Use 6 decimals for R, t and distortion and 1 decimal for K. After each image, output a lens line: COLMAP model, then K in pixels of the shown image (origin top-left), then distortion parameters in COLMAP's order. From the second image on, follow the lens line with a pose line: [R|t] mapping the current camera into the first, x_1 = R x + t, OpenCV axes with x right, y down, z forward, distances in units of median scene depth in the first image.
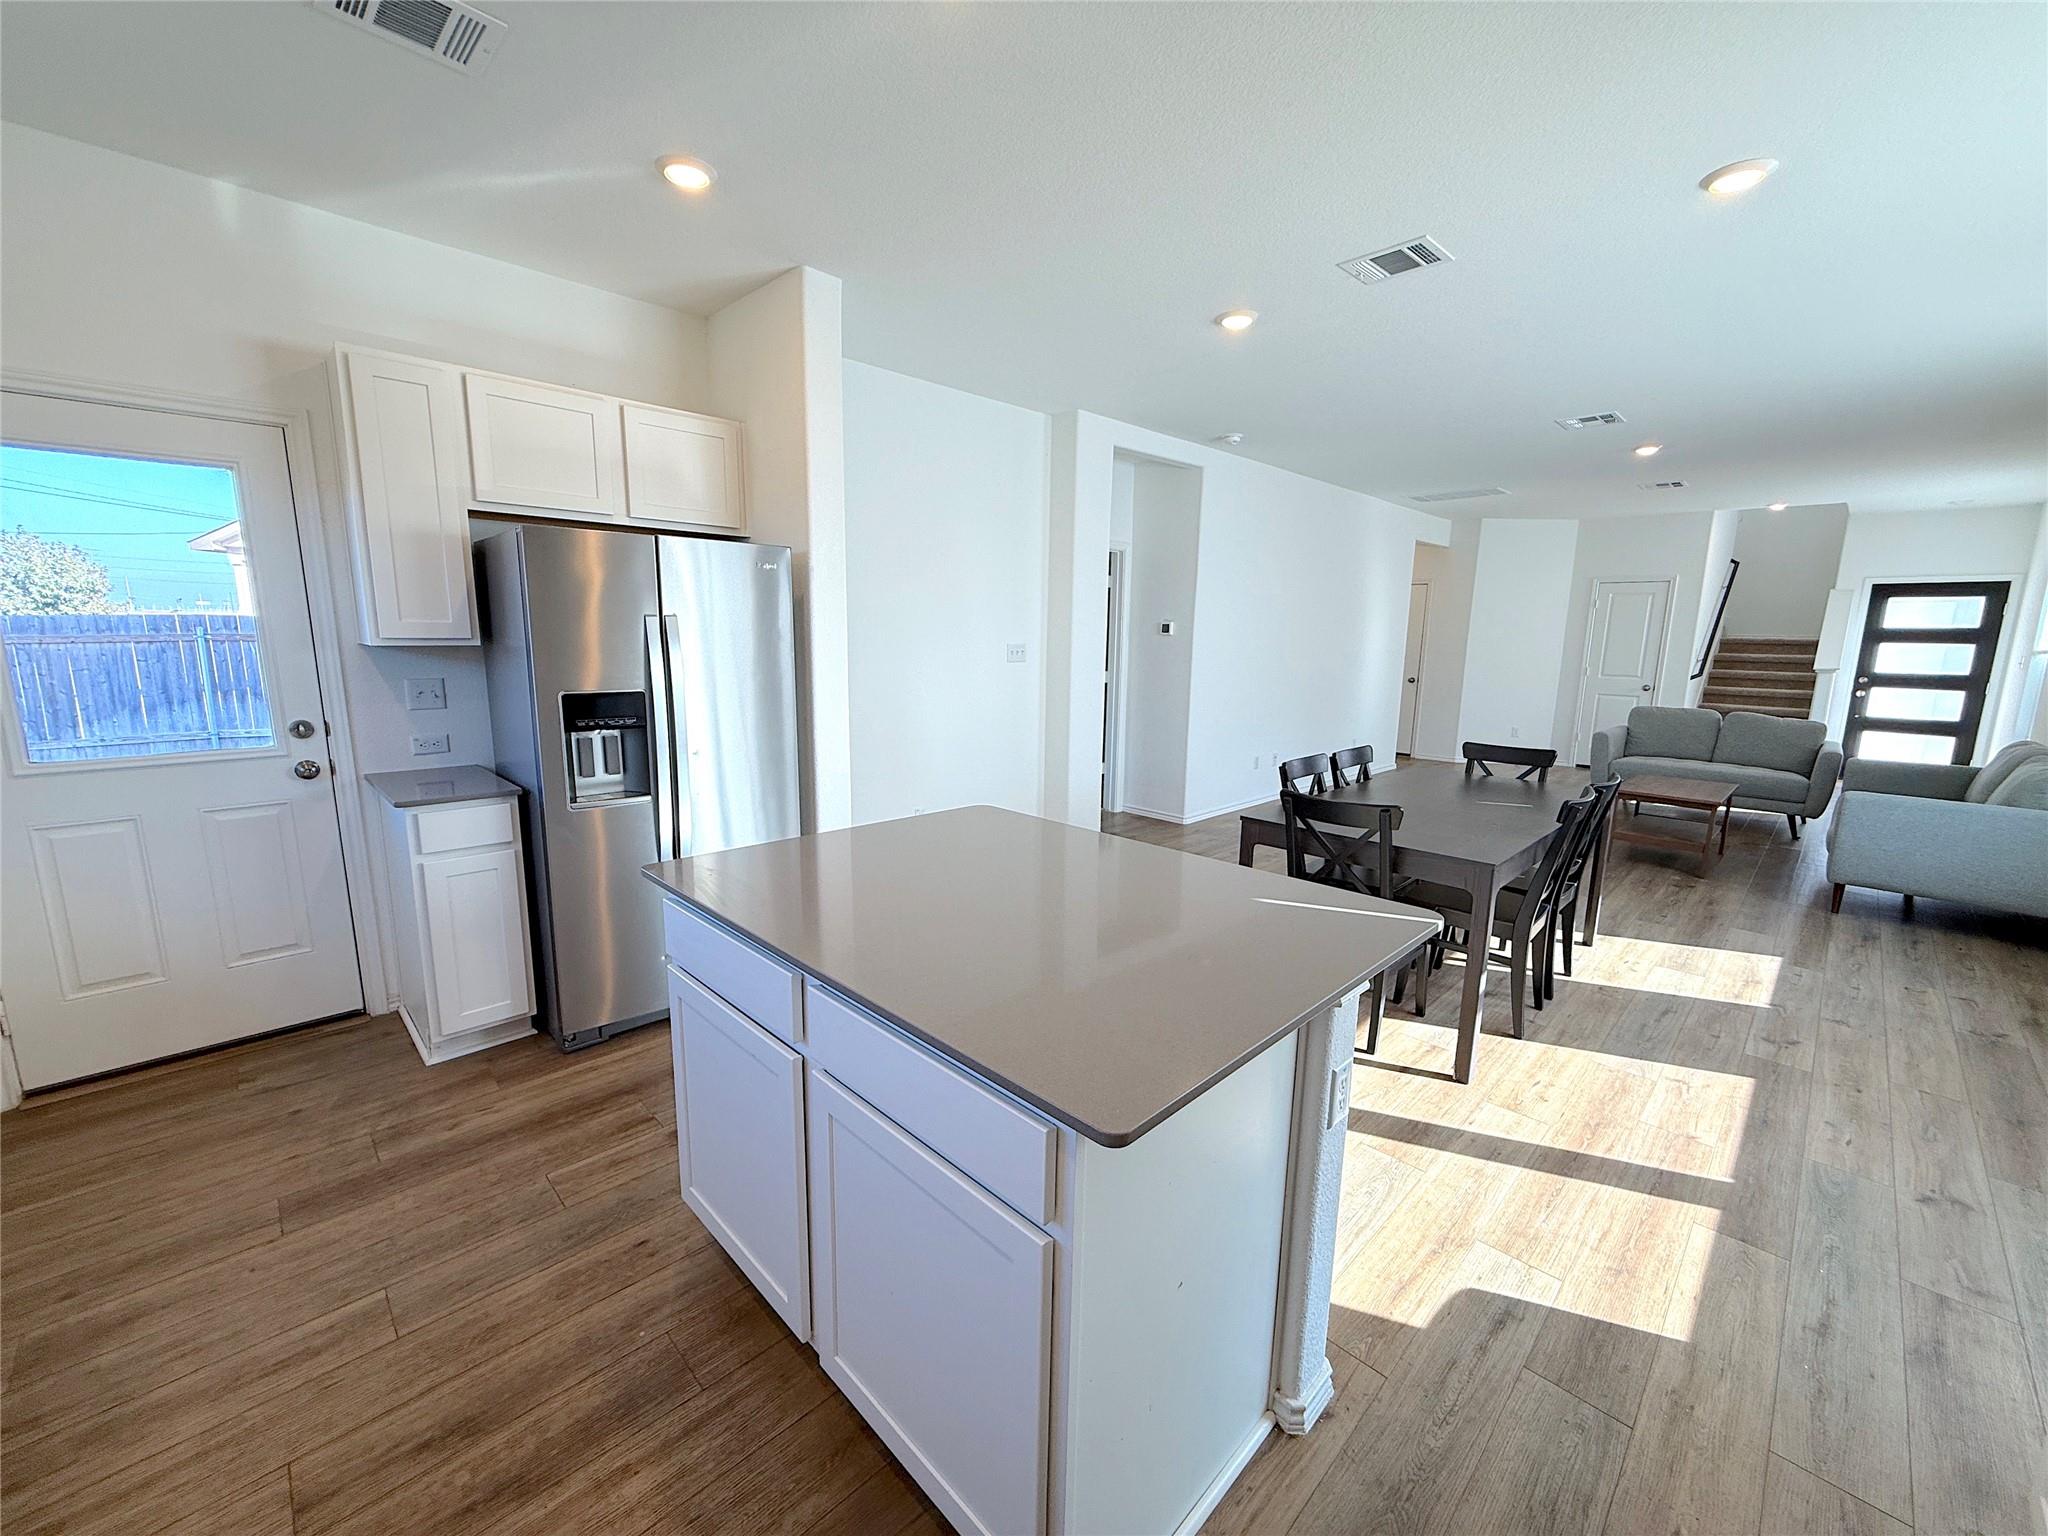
lens RADIAL K [[815.7, 0, 1012.4], [0, 815.7, 776.0], [0, 0, 1]] dist [-0.003206, 0.001142]
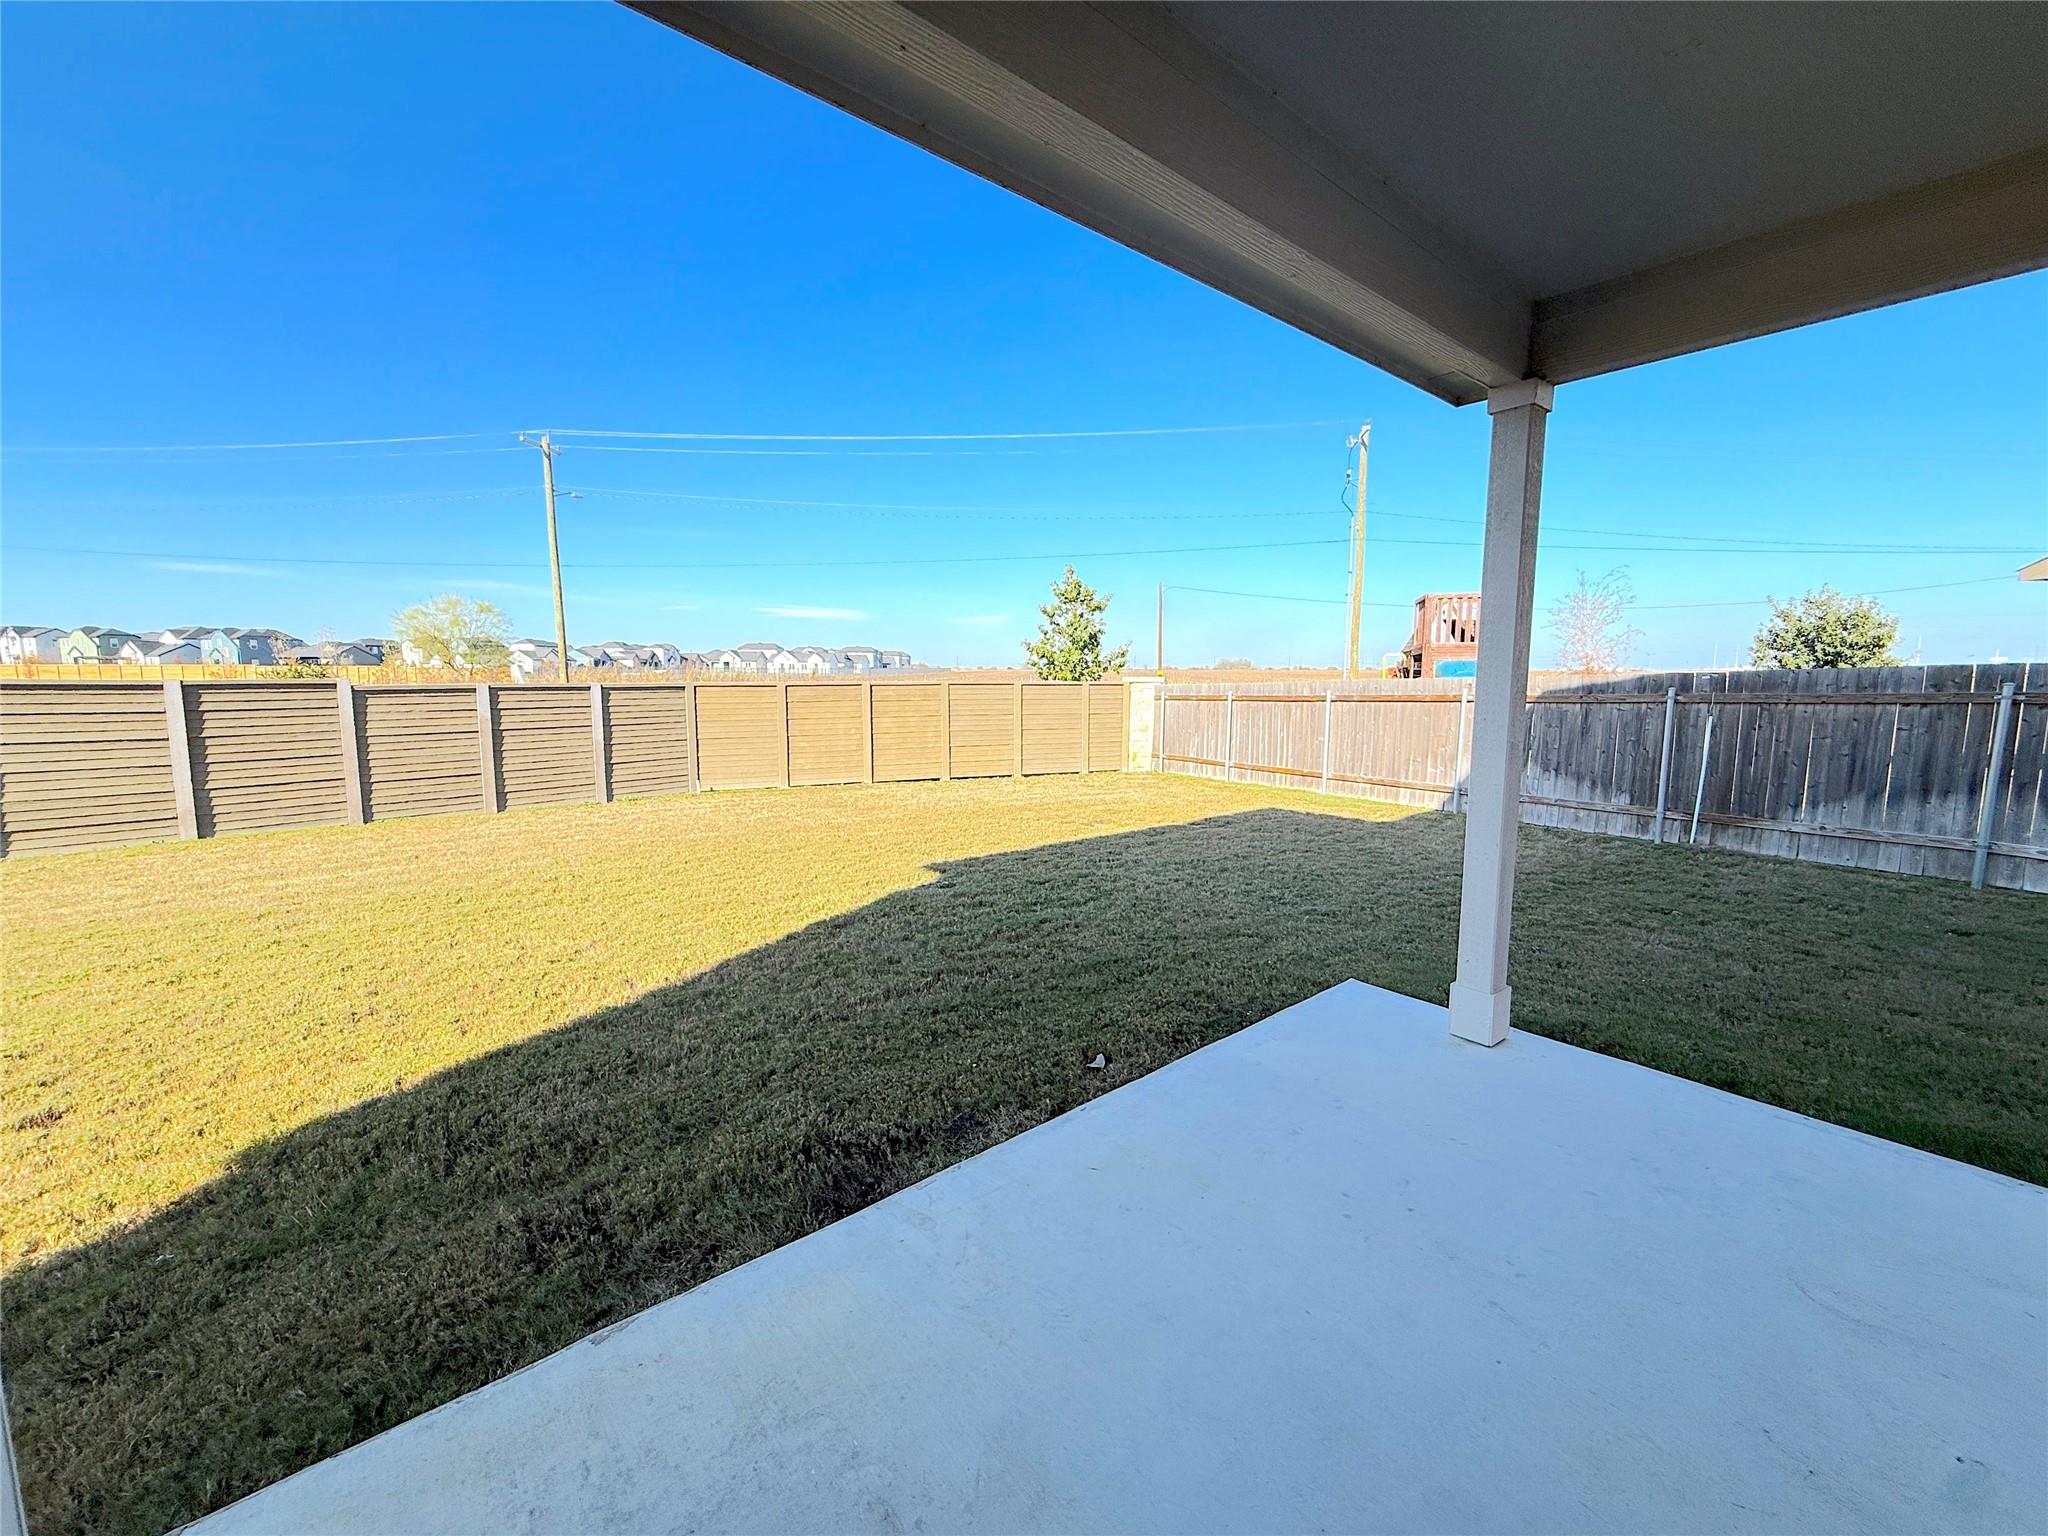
lens RADIAL K [[815.7, 0, 1021.6], [0, 815.7, 777.8], [0, 0, 1]] dist [-0.003206, 0.001142]
pose [[-0.069374, 0.108047, -0.991722, -0.289438], [-0.173469, 0.977666, 0.118650, -0.049182], [0.982393, 0.180265, -0.049082, 0.268992]]
